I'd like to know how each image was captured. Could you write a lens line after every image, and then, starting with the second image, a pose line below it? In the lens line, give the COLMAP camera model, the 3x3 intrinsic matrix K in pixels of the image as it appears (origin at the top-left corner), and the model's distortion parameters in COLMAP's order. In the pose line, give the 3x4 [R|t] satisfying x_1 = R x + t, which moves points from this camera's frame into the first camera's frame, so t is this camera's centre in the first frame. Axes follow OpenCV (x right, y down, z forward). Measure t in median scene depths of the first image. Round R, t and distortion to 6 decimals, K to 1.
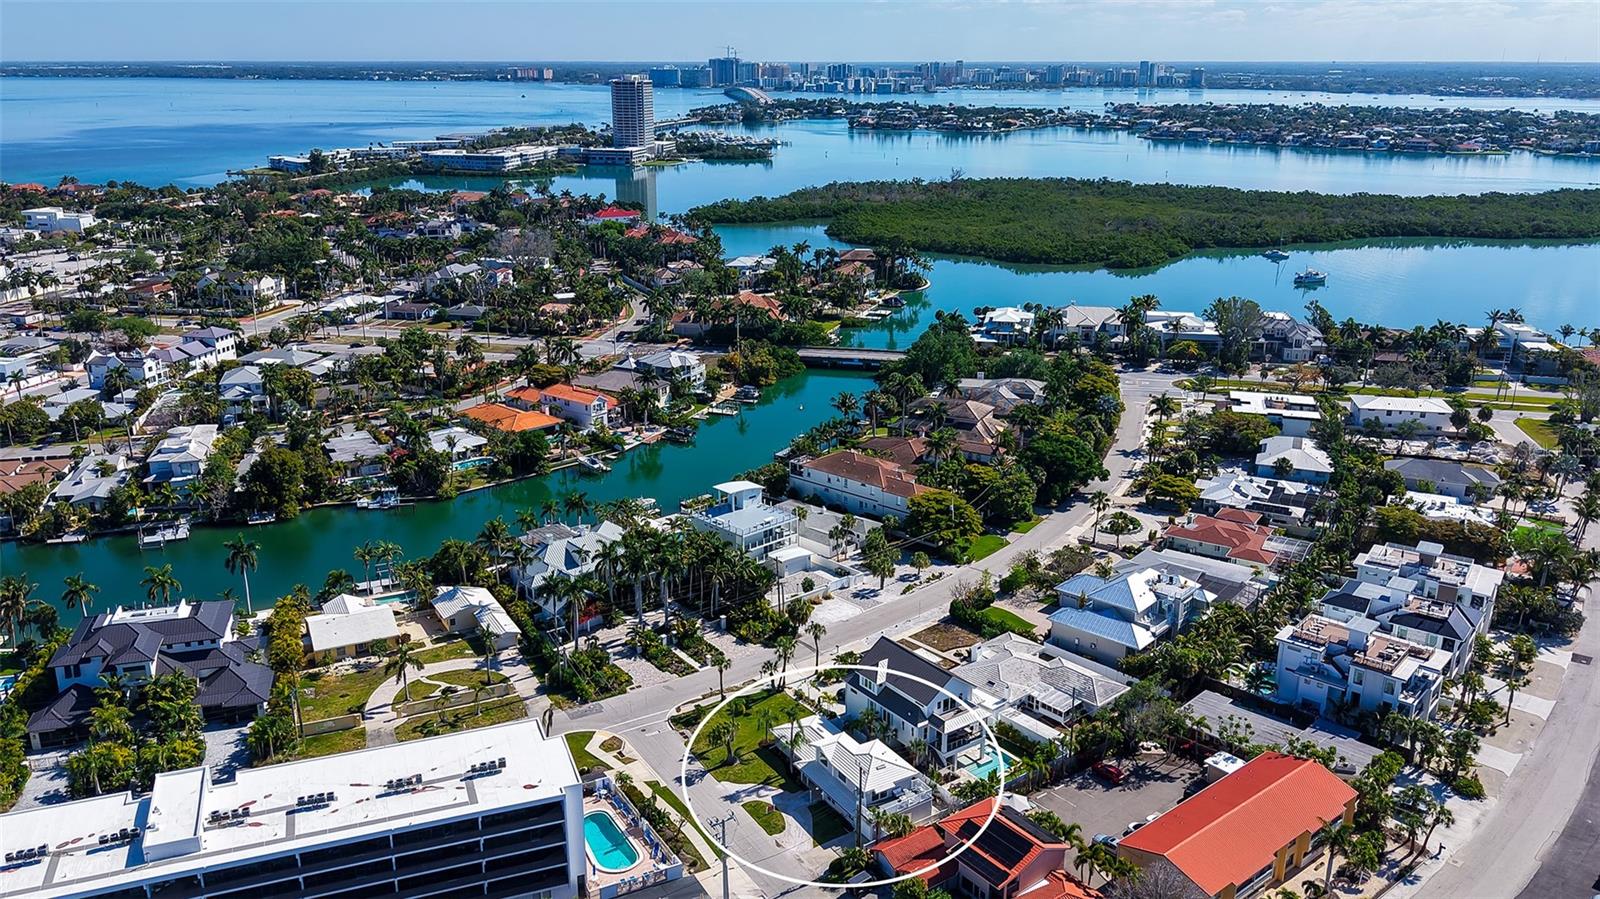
lens RADIAL K [[1230.1, 0, 803.0], [0, 1230.1, 441.1], [0, 0, 1]] dist [0.106700, -0.221990]
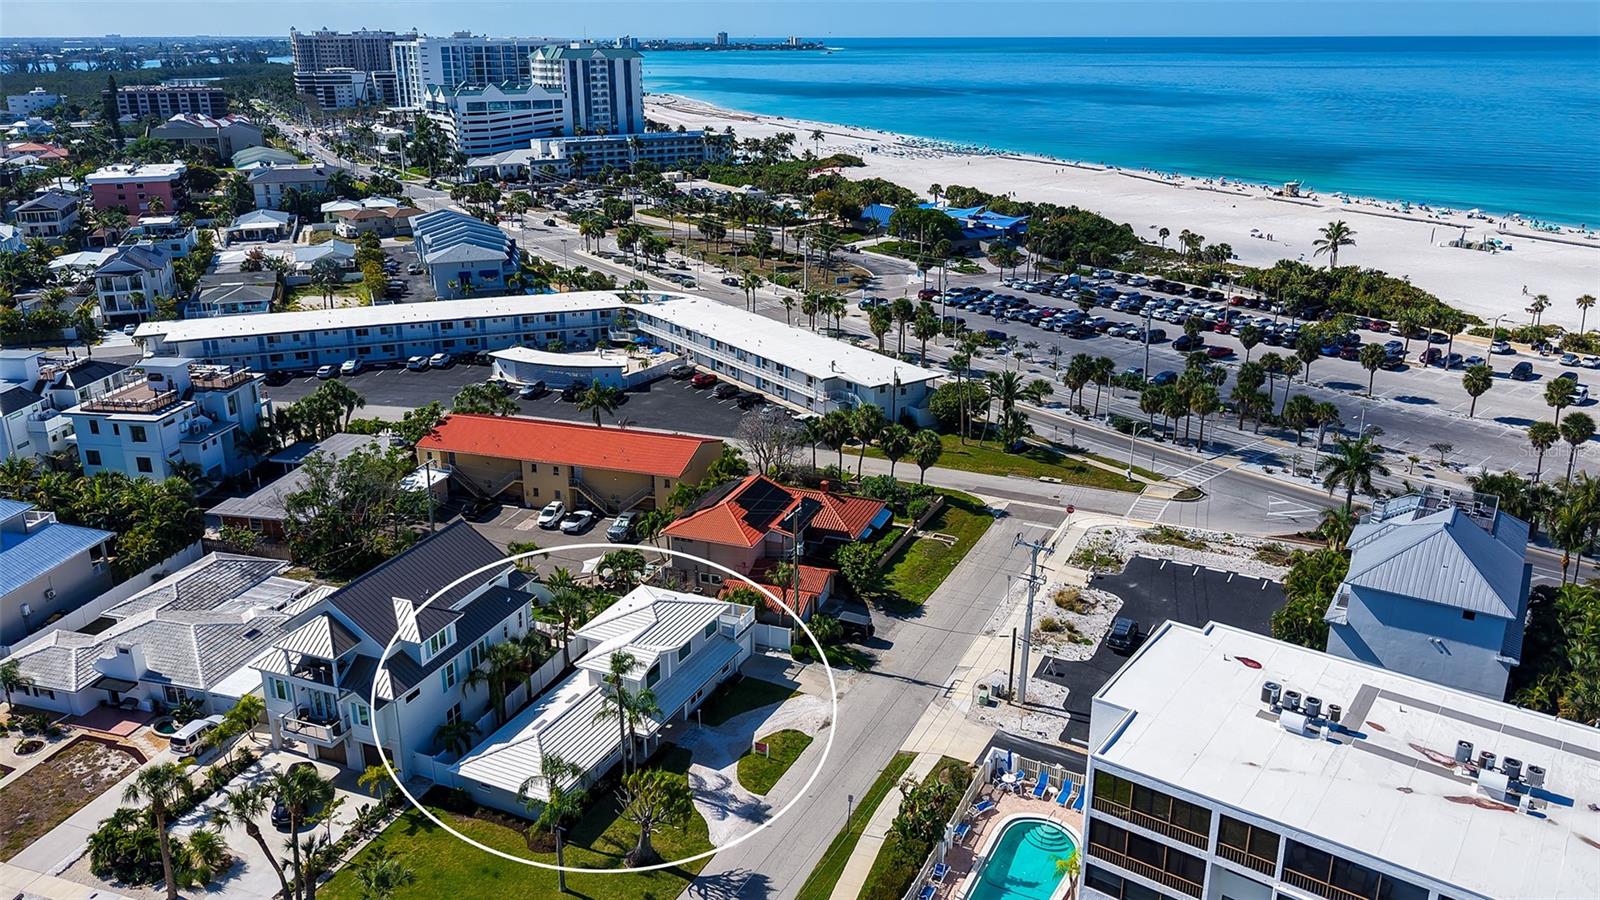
lens RADIAL K [[1230.1, 0, 803.0], [0, 1230.1, 441.6], [0, 0, 1]] dist [0.106700, -0.221990]
pose [[-0.546315, -0.273916, 0.791524, -0.340846], [0.238635, 0.854944, 0.460570, -0.056678], [-0.802866, 0.440502, -0.401703, 0.891750]]
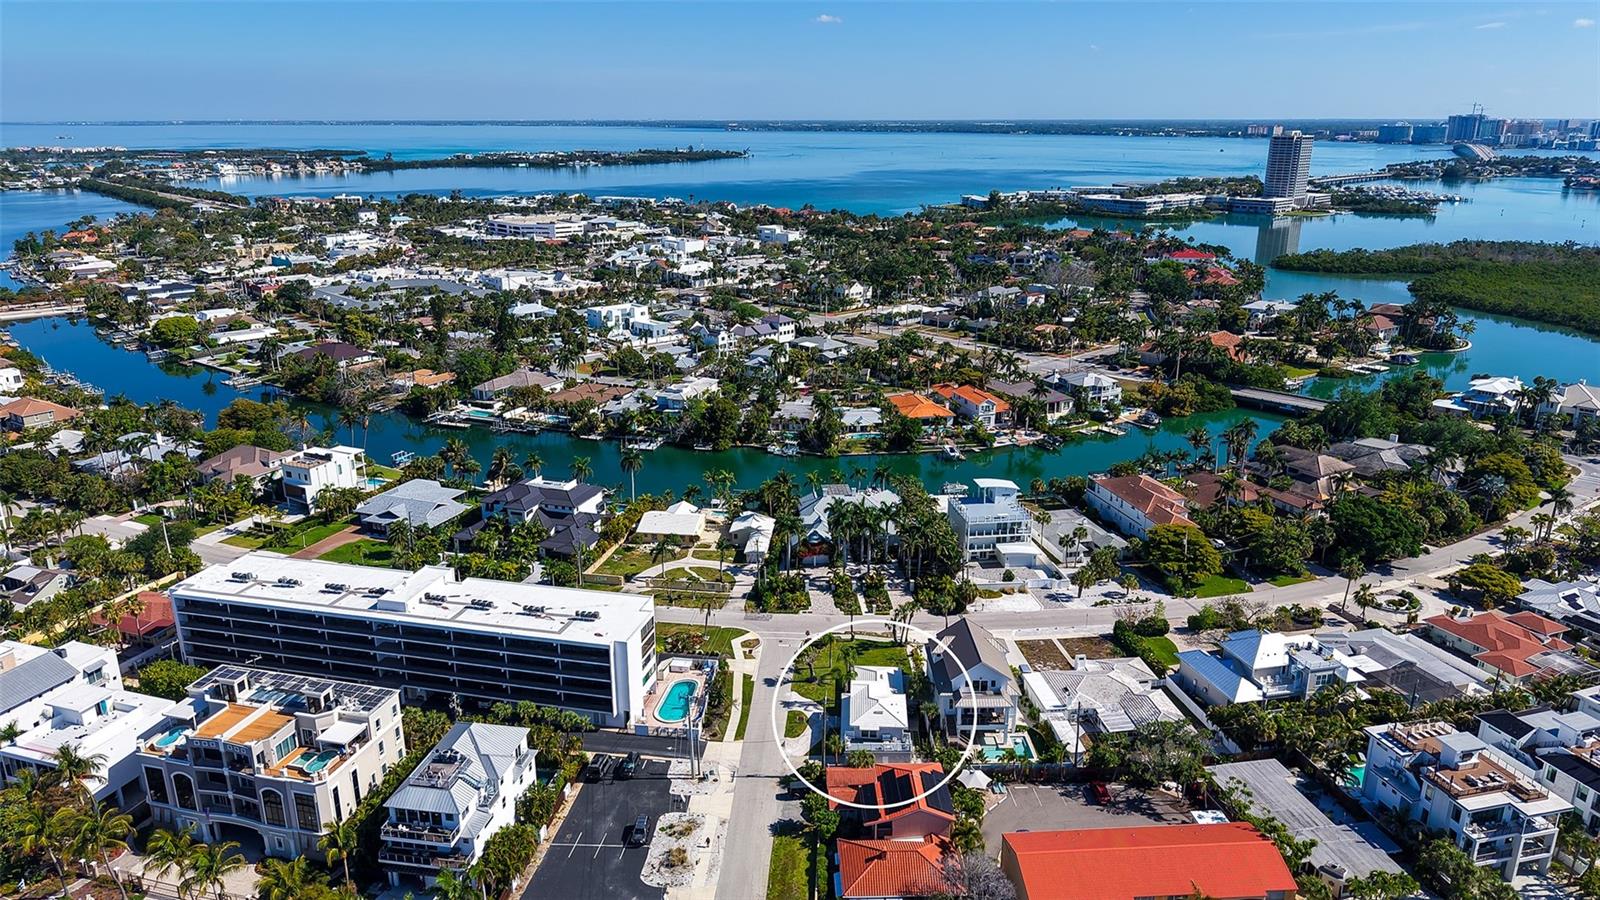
lens RADIAL K [[1063.5, 0, 800.0], [0, 1063.5, 450.0], [0, 0, 1]] dist [0.054866, -0.065181]
pose [[0.821278, 0.167152, -0.545493, 0.395350], [-0.166127, 0.984752, 0.051636, -0.017556], [0.545807, 0.048214, 0.836523, 0.075417]]
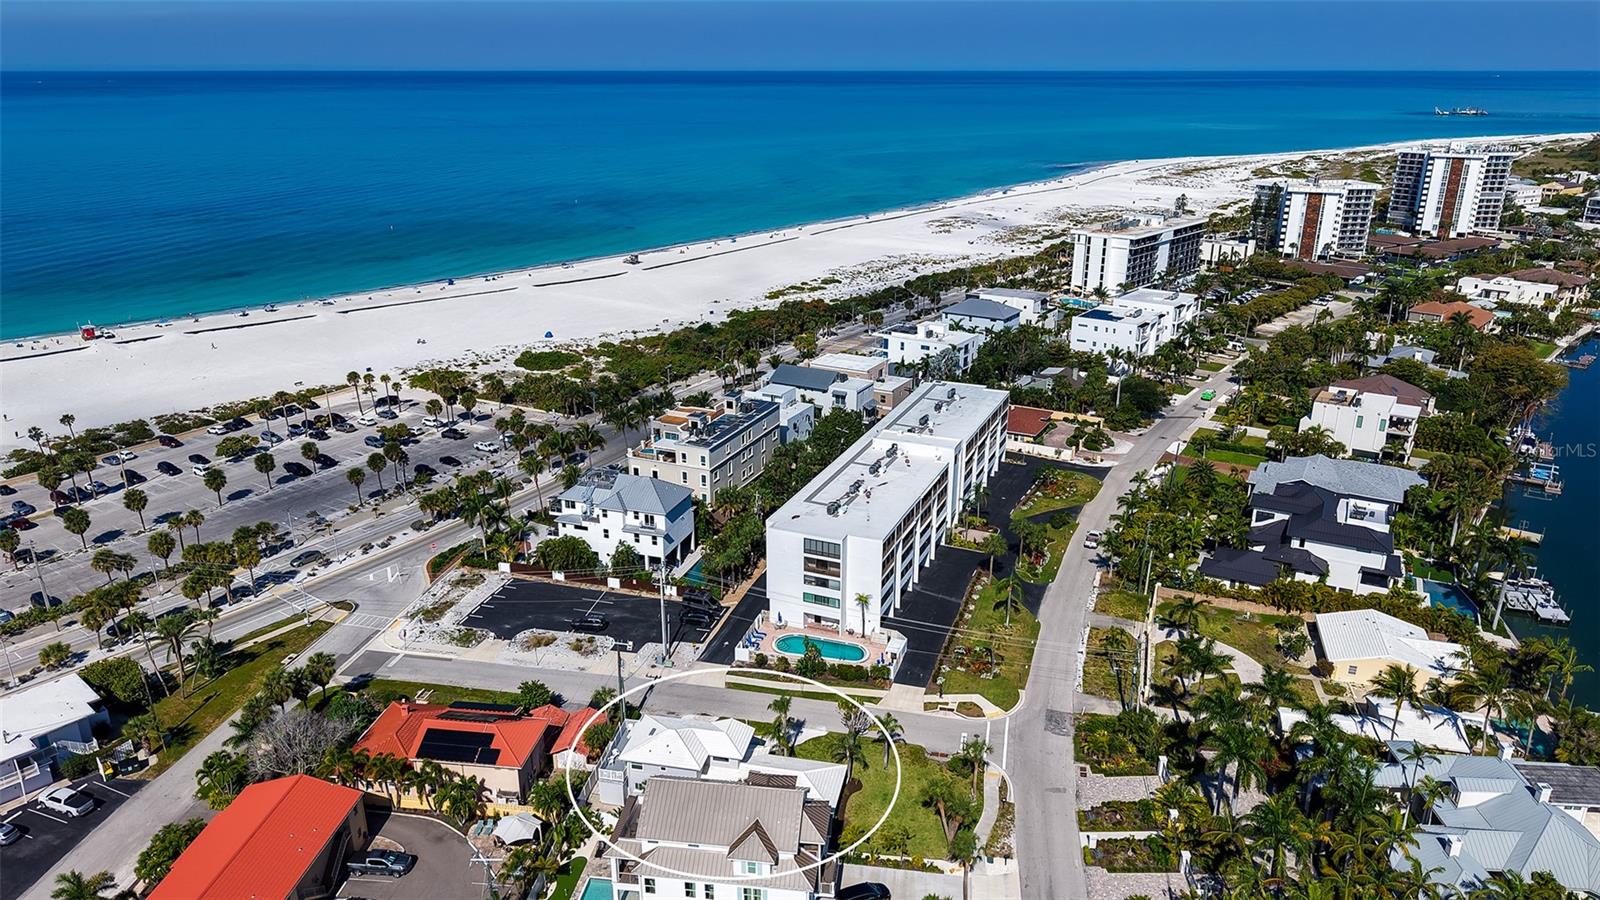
lens RADIAL K [[1063.5, 0, 800.0], [0, 1063.5, 450.0], [0, 0, 1]] dist [0.054866, -0.065181]
pose [[-0.689949, 0.242695, -0.681960, 0.352915], [-0.213809, 0.831756, 0.512317, -0.240702], [0.691561, 0.499281, -0.521979, 1.049482]]
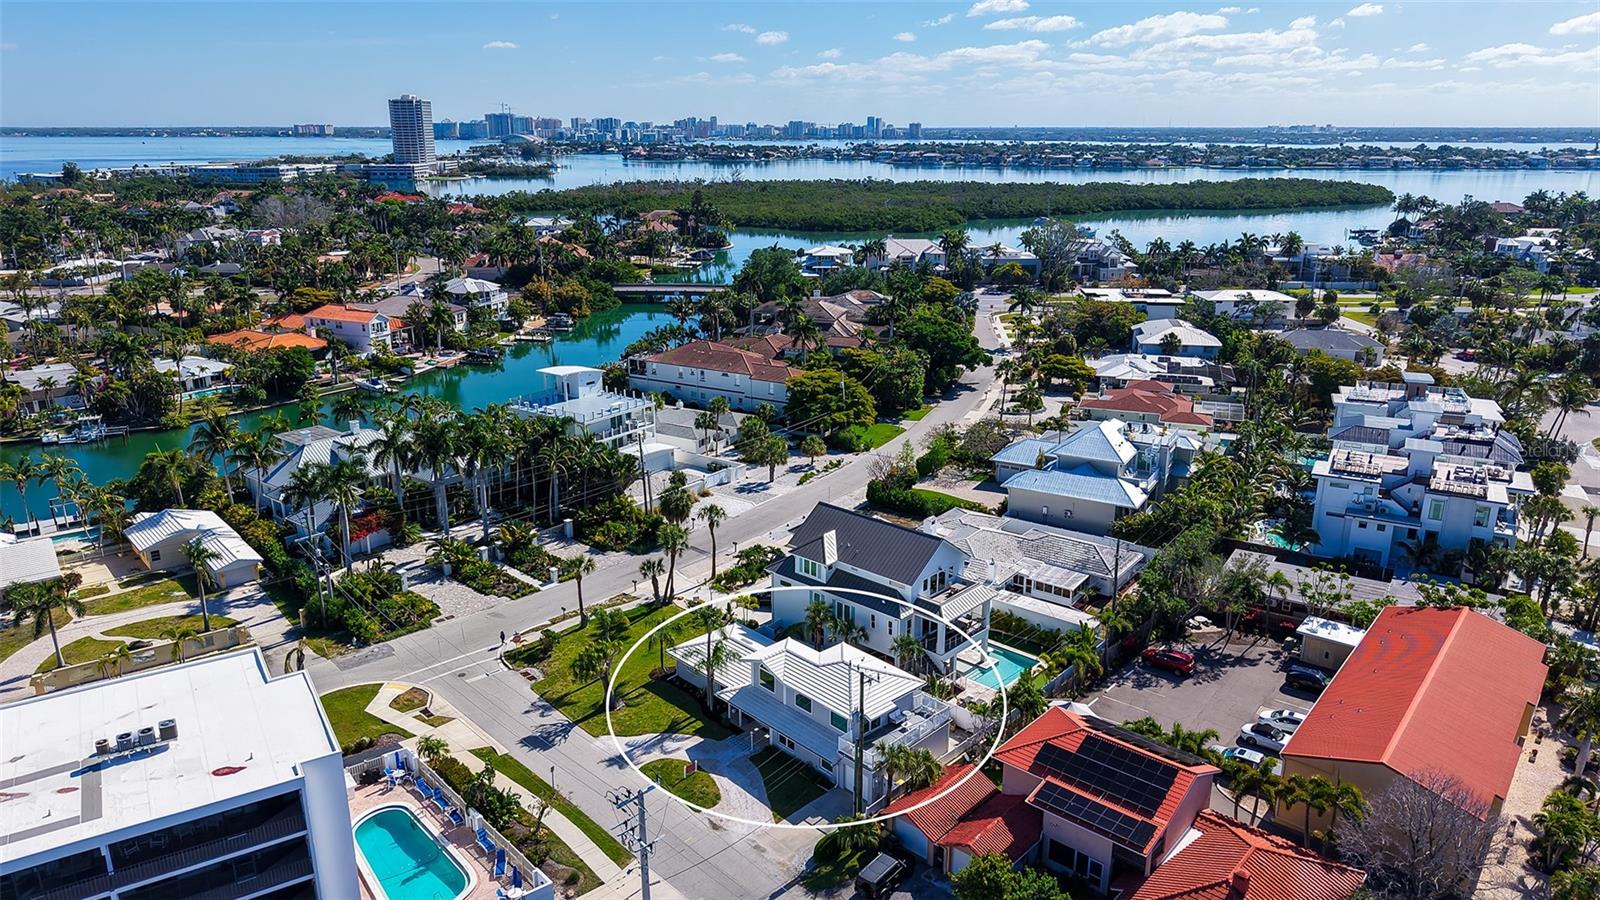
lens RADIAL K [[1082.9, 0, 800.0], [0, 1082.9, 450.0], [0, 0, 1]] dist [0.050070, -0.069728]
pose [[0.980440, -0.060285, 0.187359, -0.049312], [0.061374, 0.998115, -0.000010, 0.112533], [-0.187005, 0.011508, 0.982291, 0.363178]]
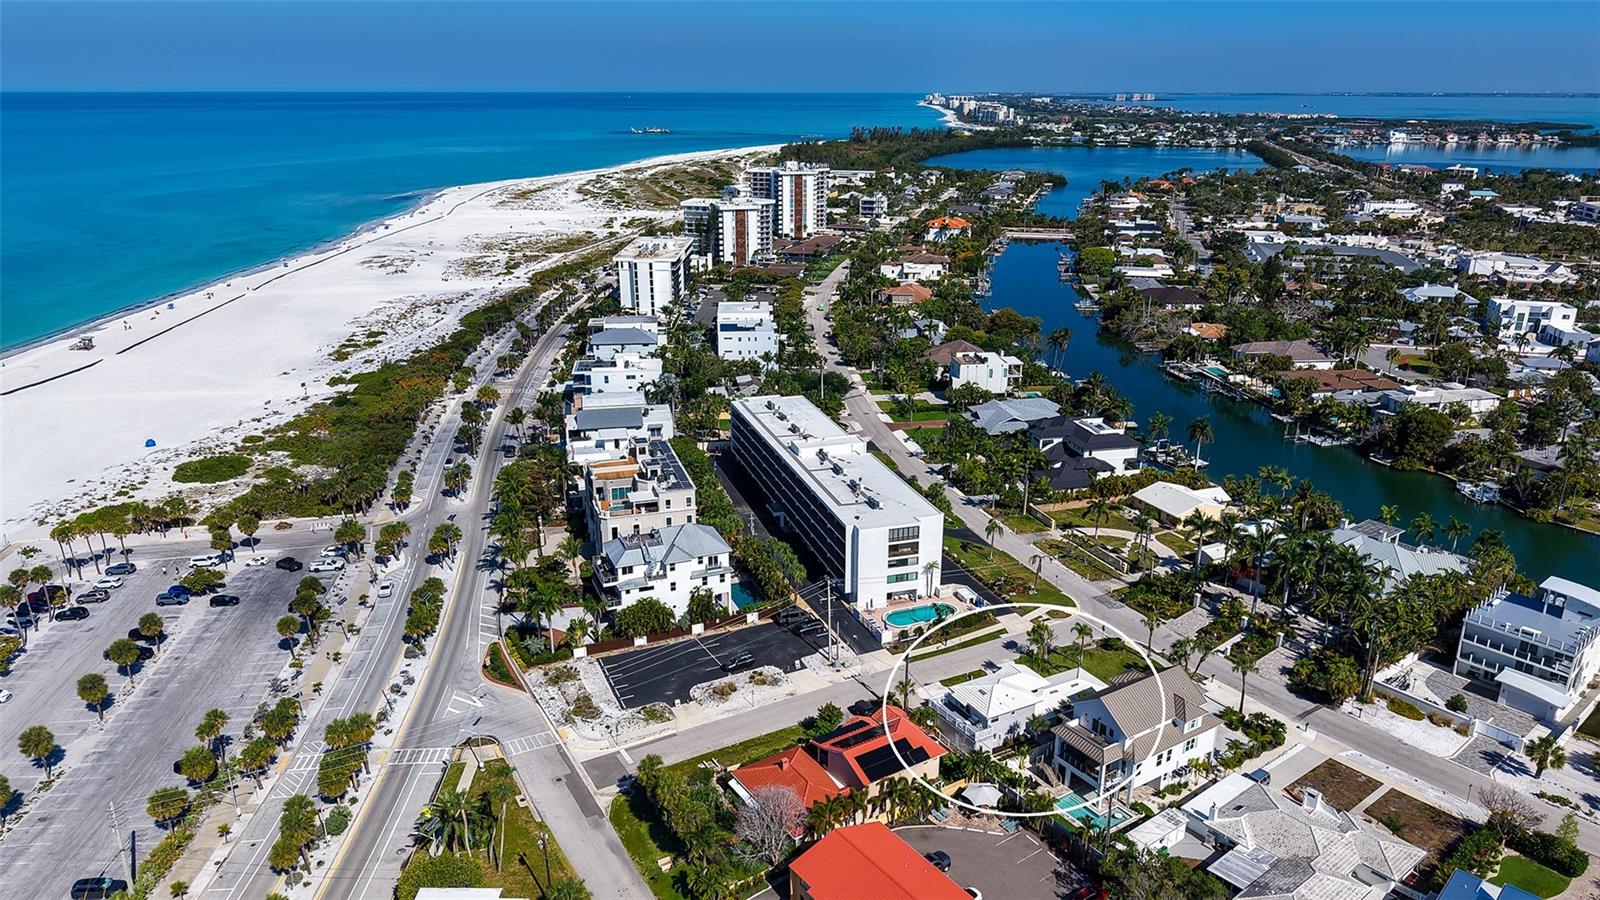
lens RADIAL K [[1063.5, 0, 800.0], [0, 1063.5, 450.0], [0, 0, 1]] dist [0.054866, -0.065181]
pose [[-0.053893, 0.318232, -0.946480, 0.671440], [-0.296573, 0.899985, 0.319487, -0.131091], [0.953488, 0.297918, 0.045877, 0.573444]]
